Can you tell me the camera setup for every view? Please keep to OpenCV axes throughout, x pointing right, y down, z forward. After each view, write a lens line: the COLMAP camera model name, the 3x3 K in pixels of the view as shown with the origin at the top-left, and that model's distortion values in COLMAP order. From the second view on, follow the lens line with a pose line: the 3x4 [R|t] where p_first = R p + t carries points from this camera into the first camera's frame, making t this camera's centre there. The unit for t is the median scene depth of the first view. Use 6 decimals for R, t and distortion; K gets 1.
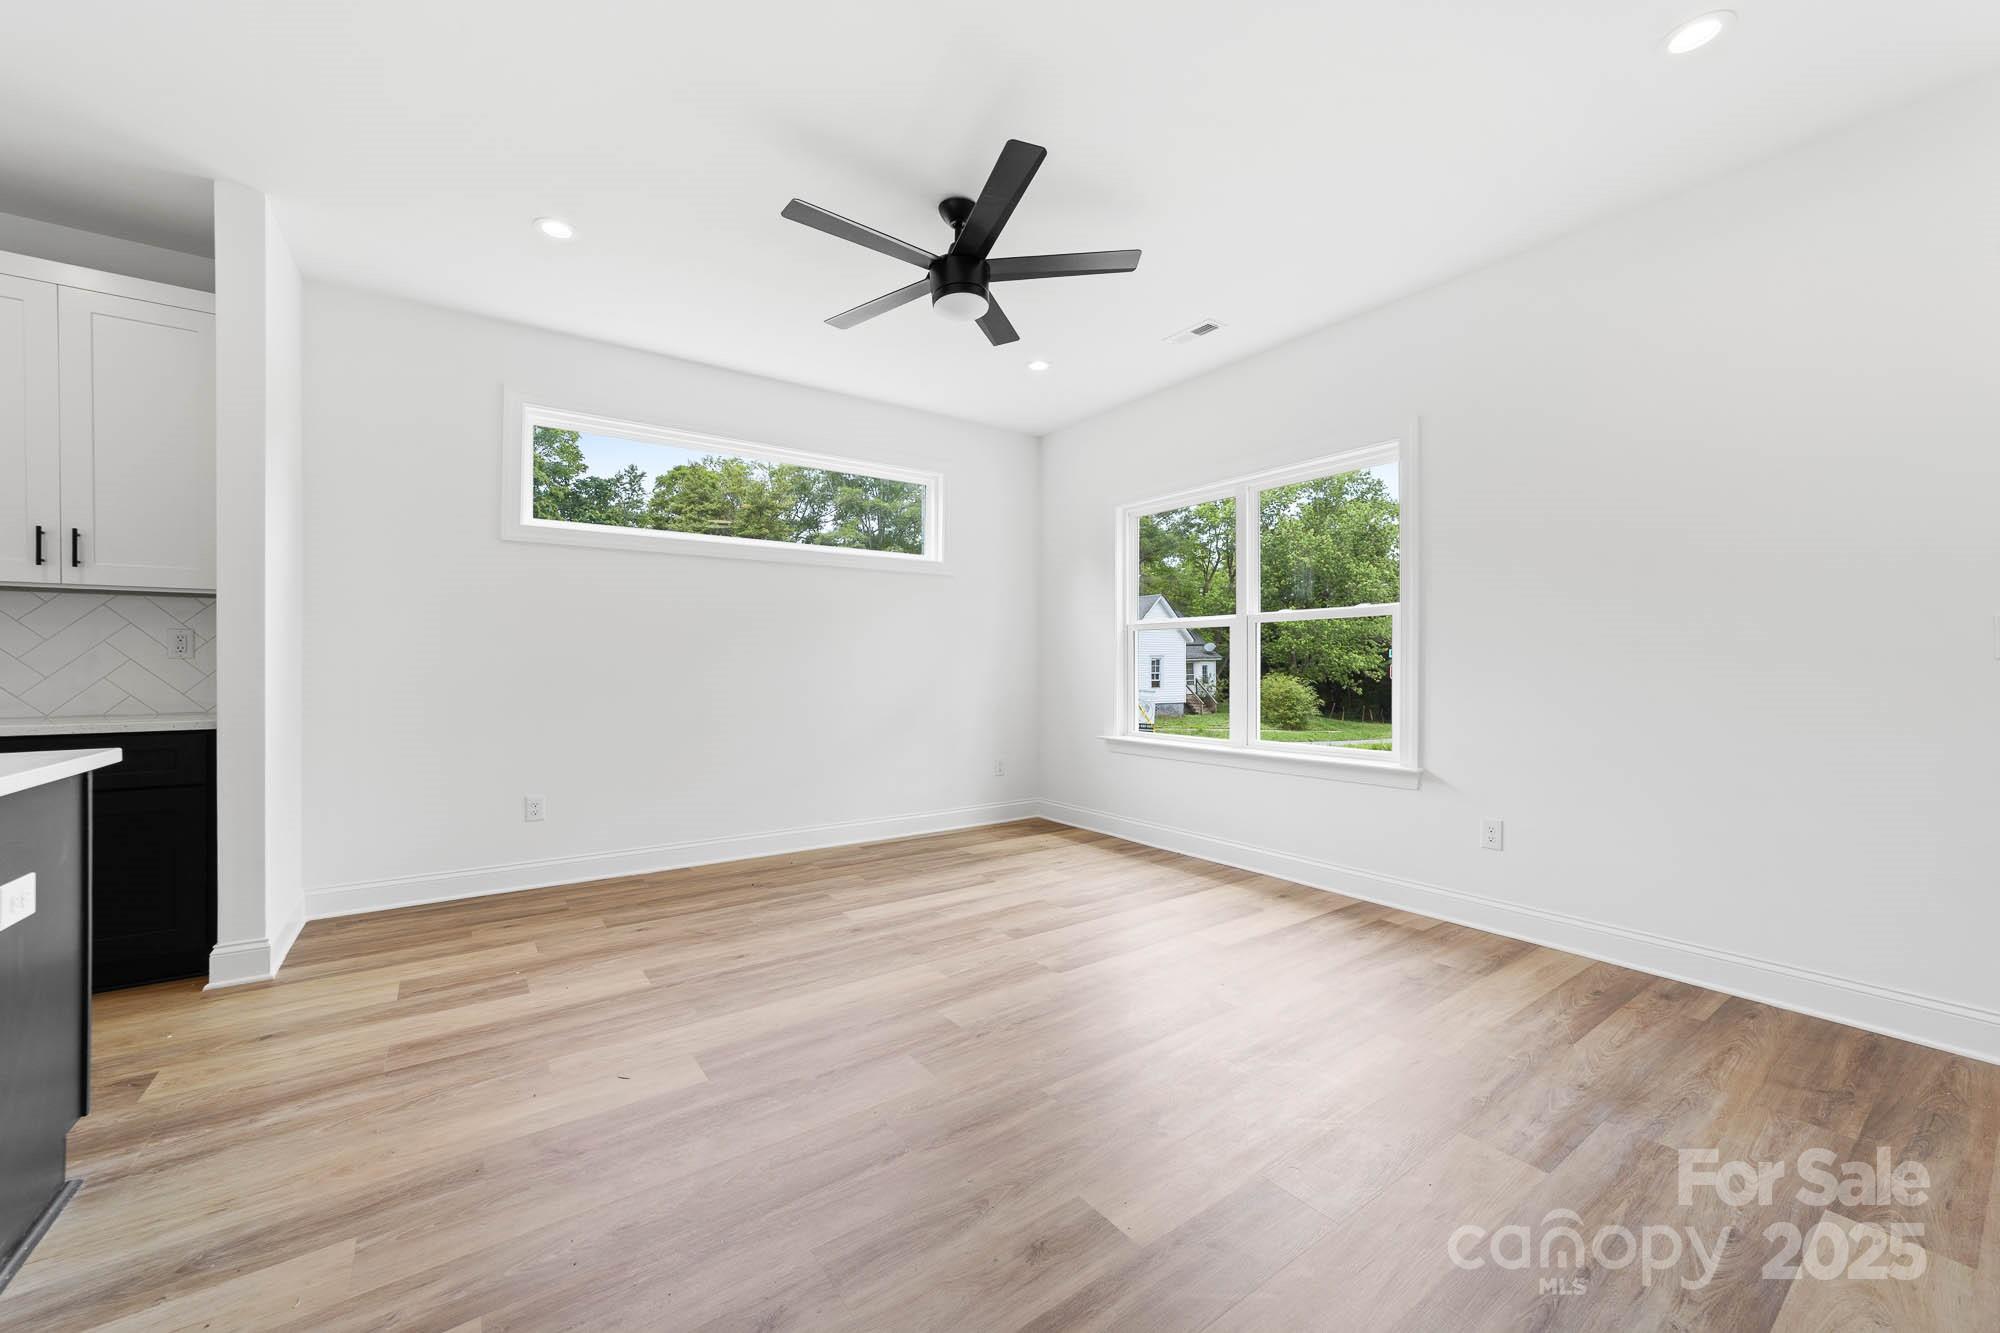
lens RADIAL K [[767.8, 0, 989.0], [0, 767.8, 664.0], [0, 0, 1]] dist [-0.015995, 0.008210]
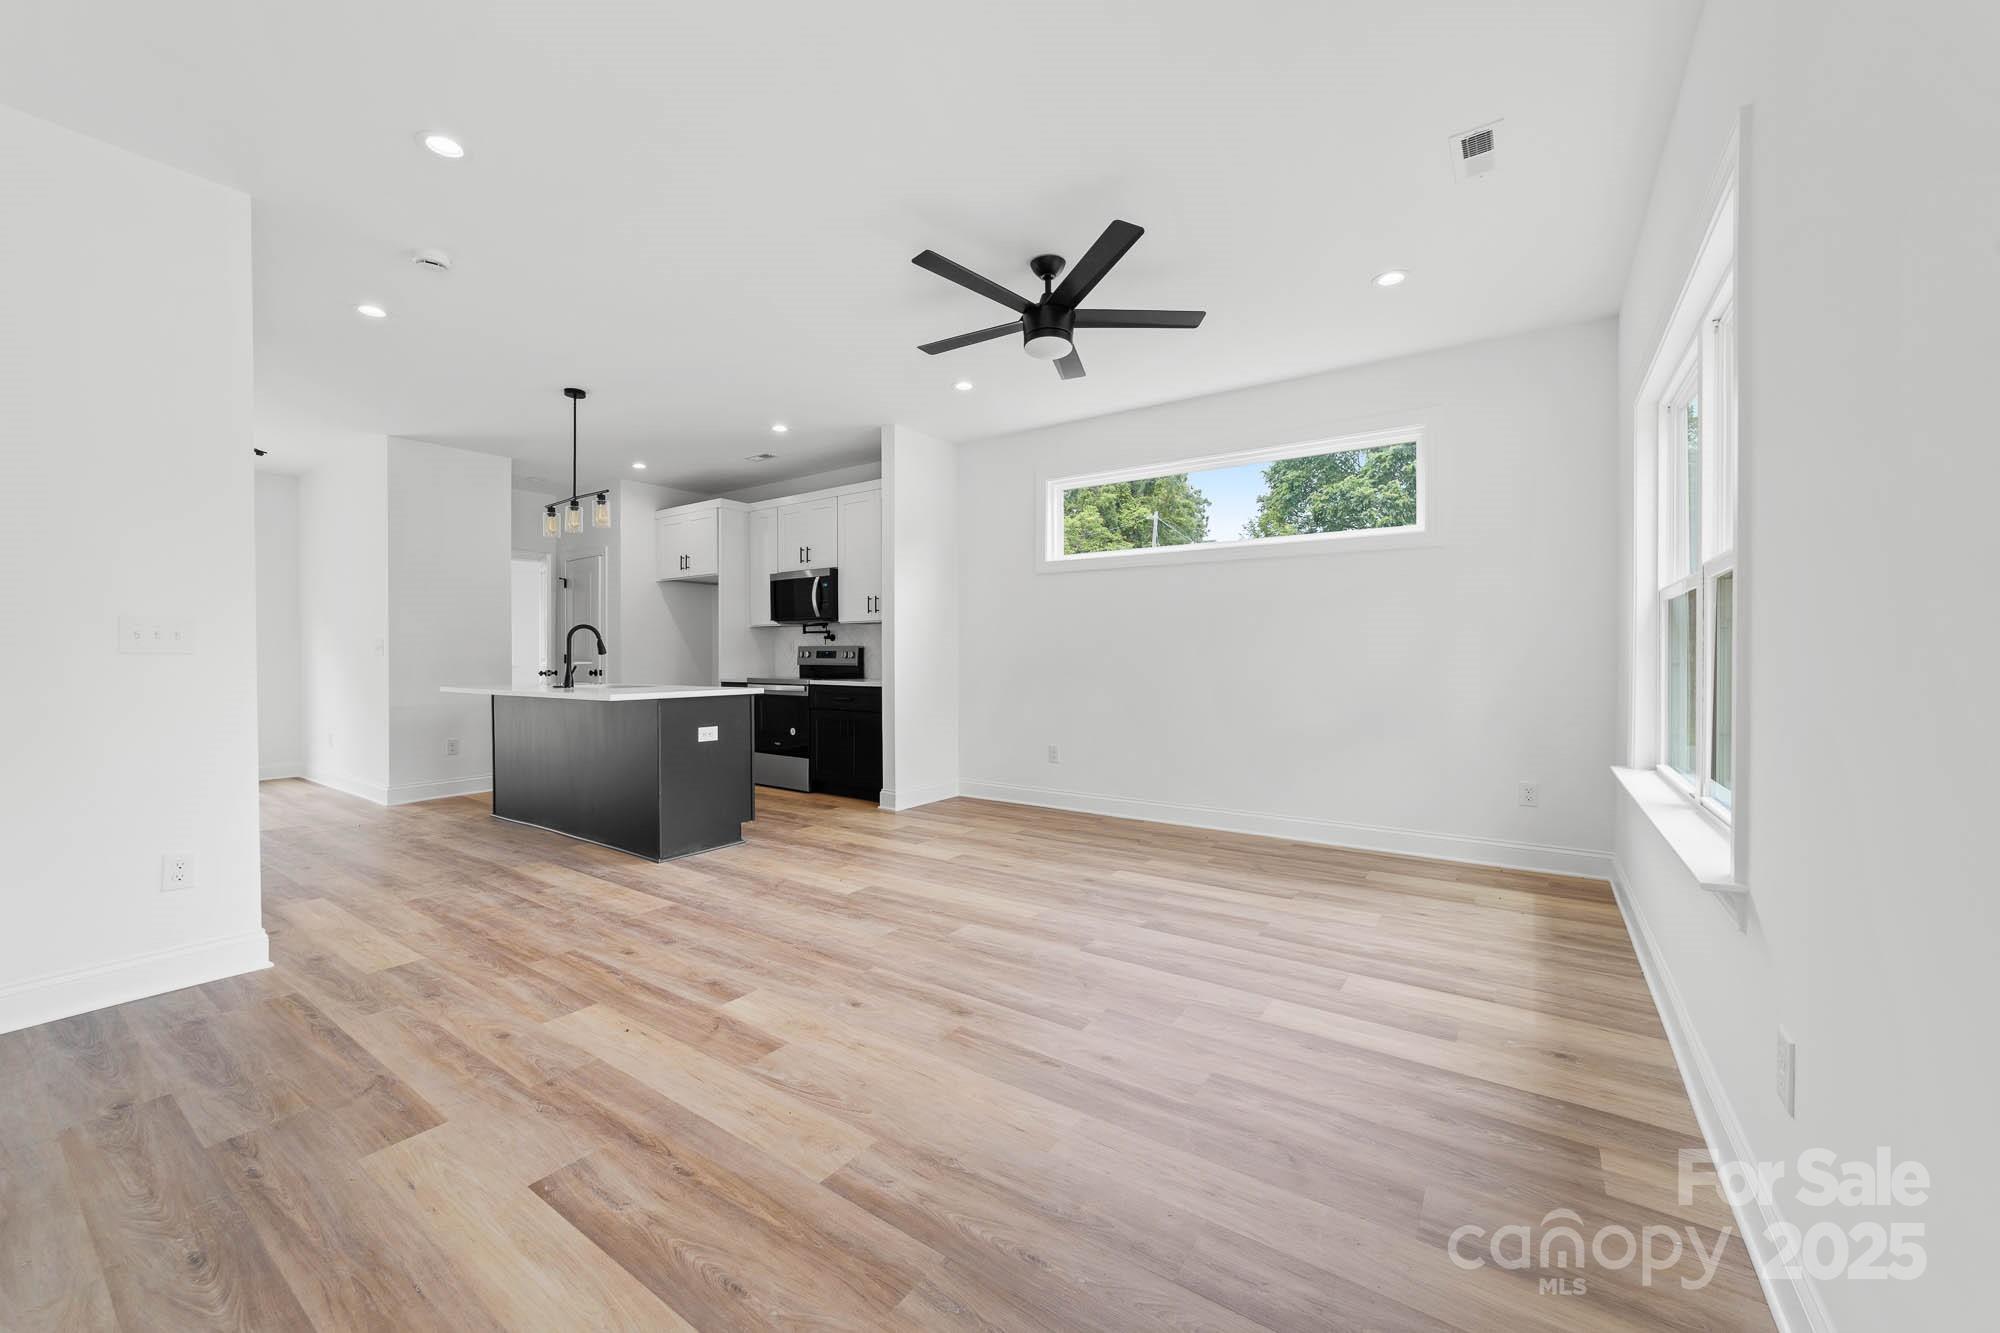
lens RADIAL K [[767.8, 0, 989.0], [0, 767.8, 664.0], [0, 0, 1]] dist [-0.015995, 0.008210]
pose [[0.339025, 0.009659, -0.940728, 0.999995], [0.001946, 0.999938, 0.010969, -0.000211], [0.940775, -0.005550, 0.338985, 0.513190]]
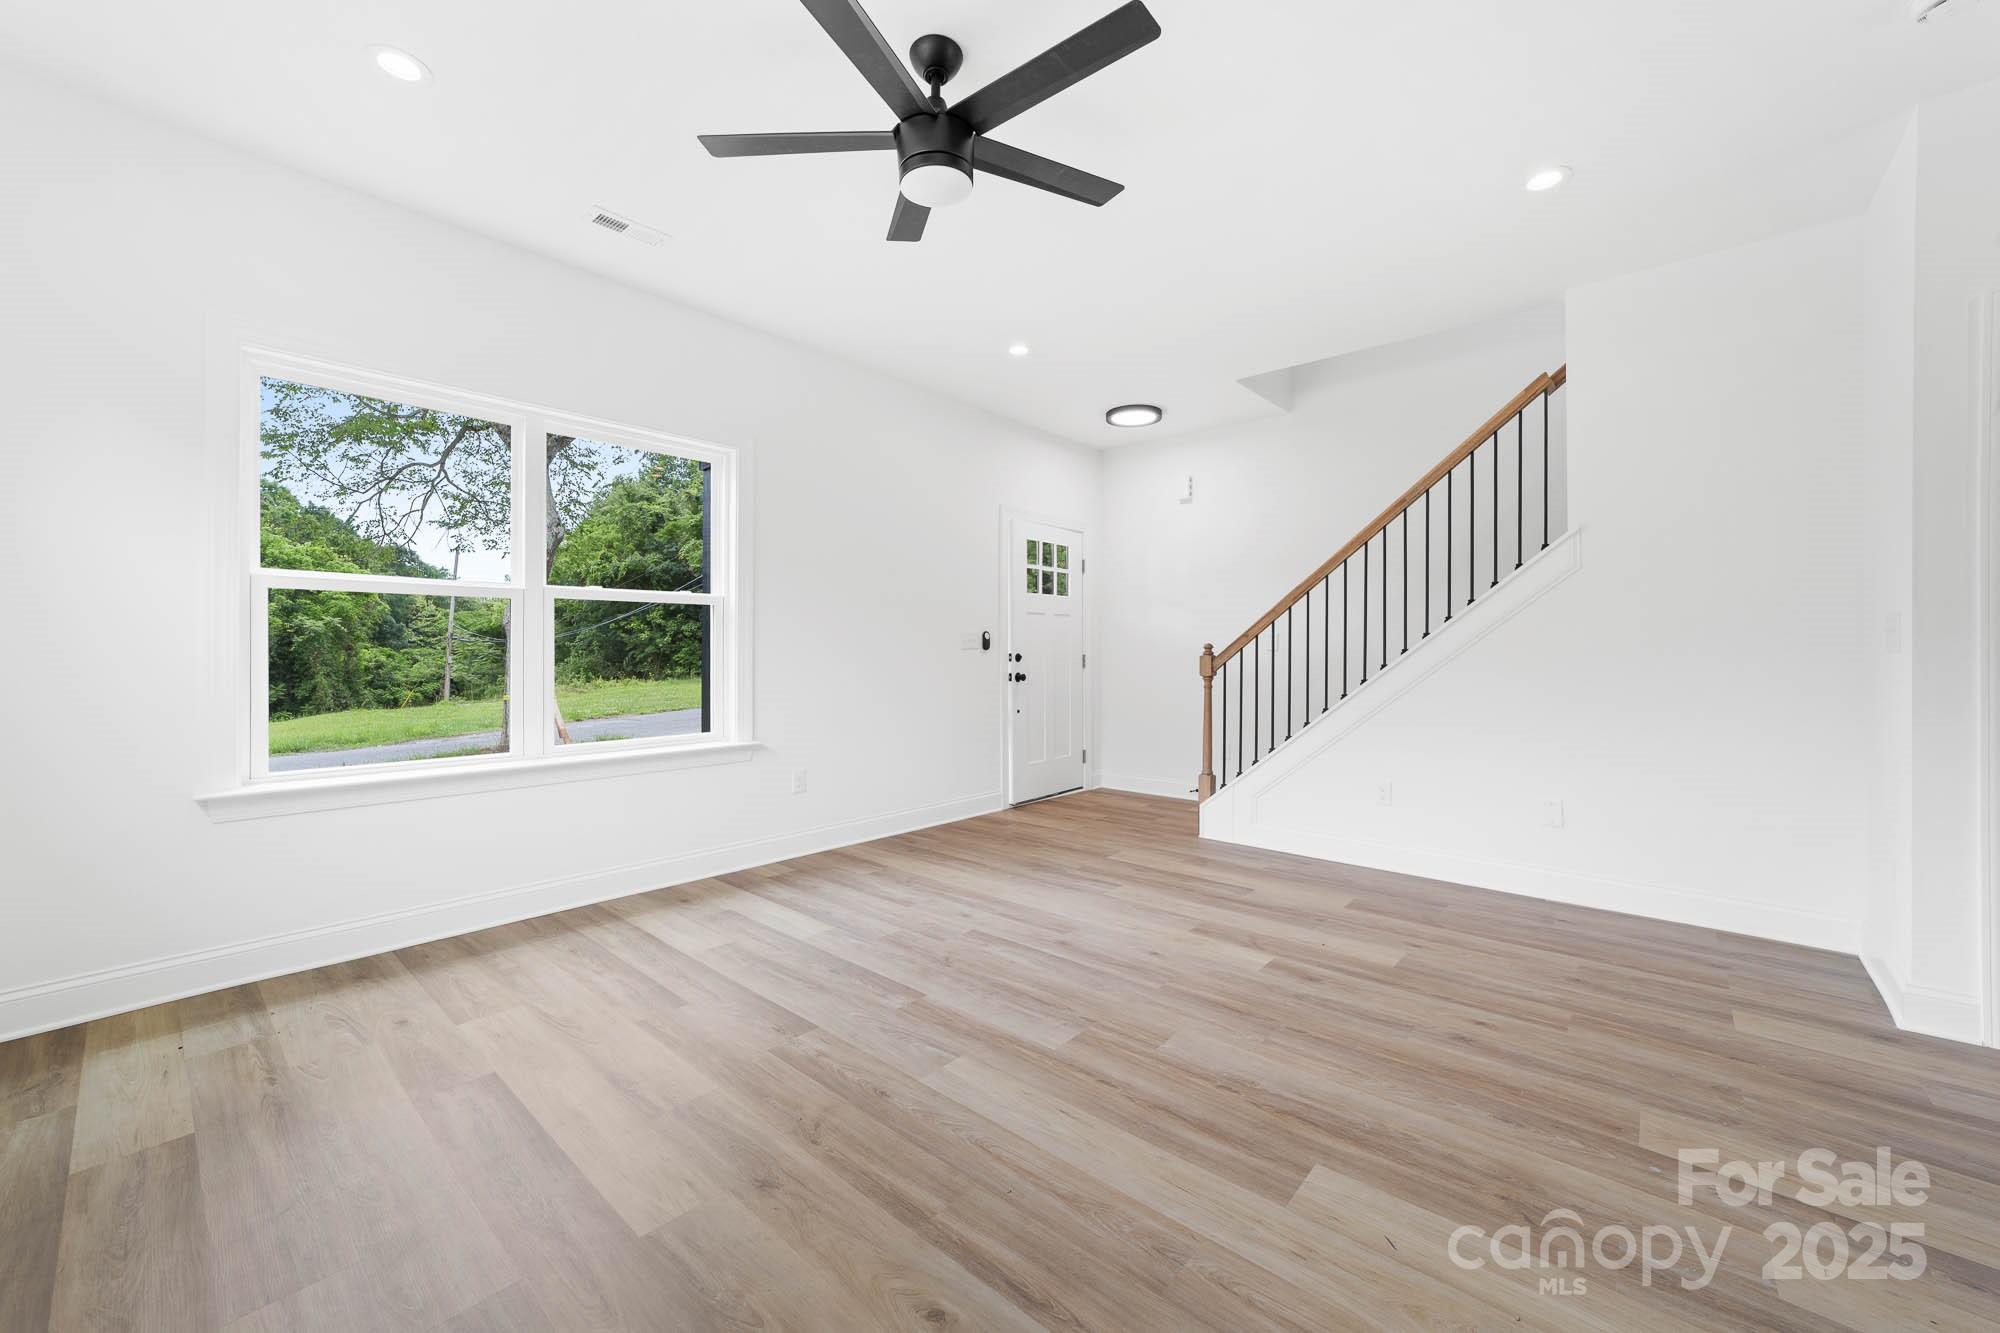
lens RADIAL K [[774.1, 0, 990.8], [0, 774.1, 652.4], [0, 0, 1]] dist [-0.022569, 0.013262]
pose [[-0.228846, -0.002698, 0.973459, -0.779517], [-0.003945, 0.999991, 0.001844, -0.000649], [-0.973455, -0.003418, -0.228855, 1.098792]]
